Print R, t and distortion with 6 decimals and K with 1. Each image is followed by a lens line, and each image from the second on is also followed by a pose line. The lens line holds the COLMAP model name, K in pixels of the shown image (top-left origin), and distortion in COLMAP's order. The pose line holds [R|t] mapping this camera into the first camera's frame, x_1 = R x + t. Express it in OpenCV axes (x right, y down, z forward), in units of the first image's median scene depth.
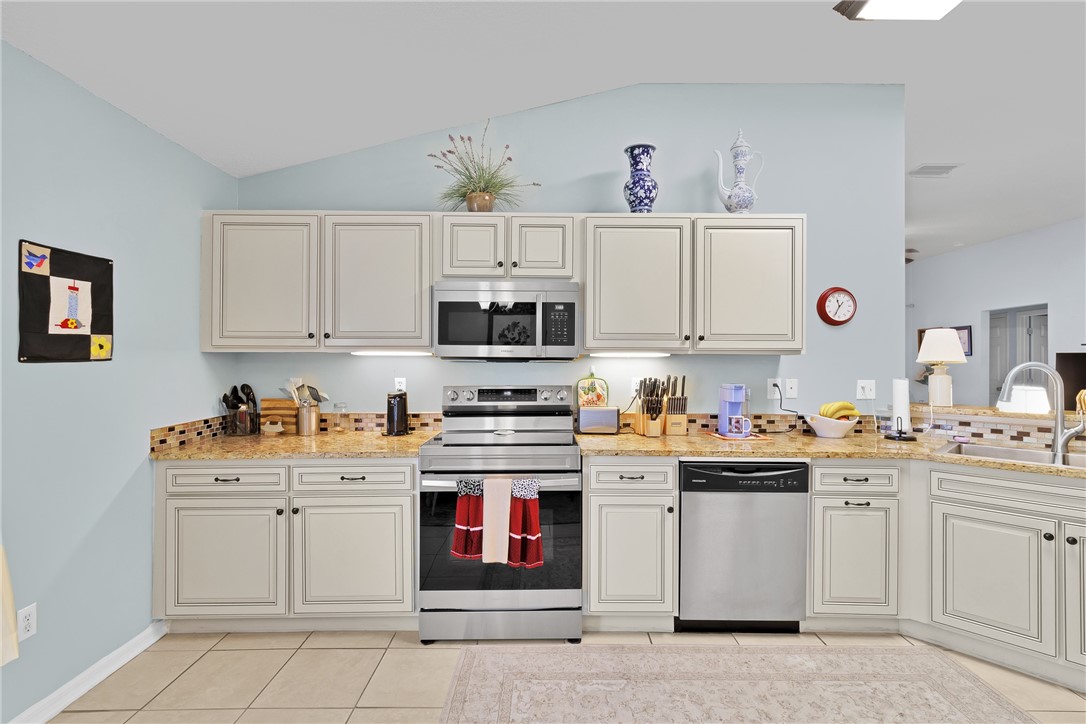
lens RADIAL K [[520.8, 0, 553.0], [0, 520.8, 357.2], [0, 0, 1]] dist [-0.002830, 0.002479]
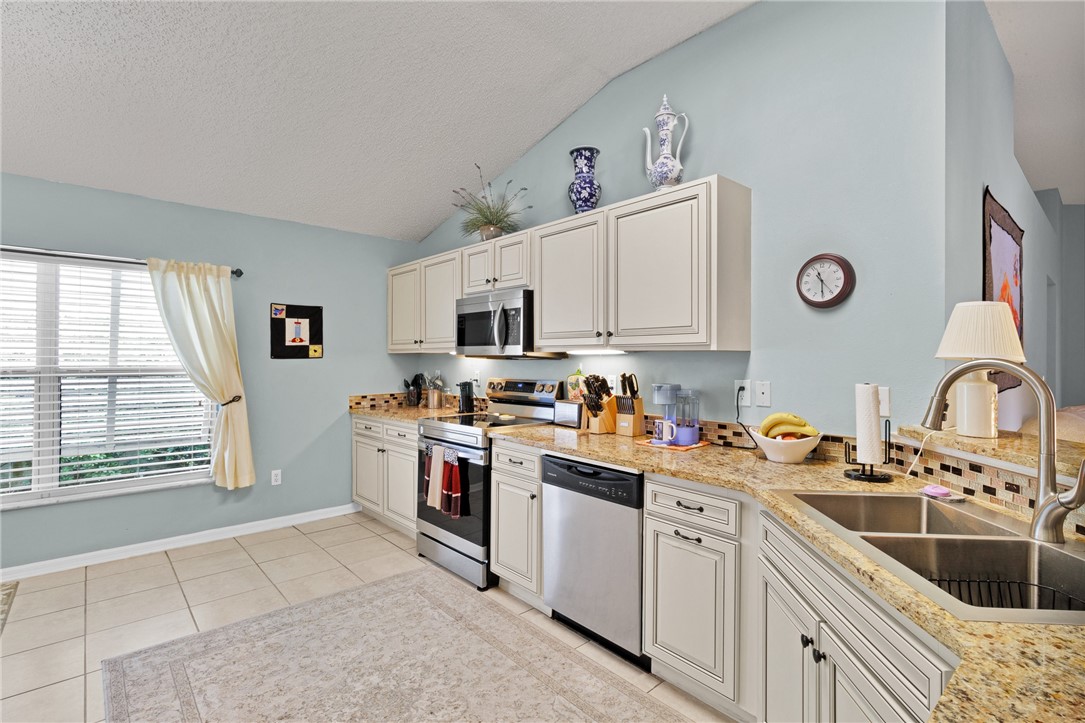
lens RADIAL K [[520.3, 0, 546.1], [0, 520.3, 357.6], [0, 0, 1]] dist [-0.002830, 0.002479]
pose [[0.658068, -0.002767, -0.752953, 1.038684], [0.001858, 0.999996, -0.002051, 0.009117], [0.752956, -0.000049, 0.658071, 0.312913]]
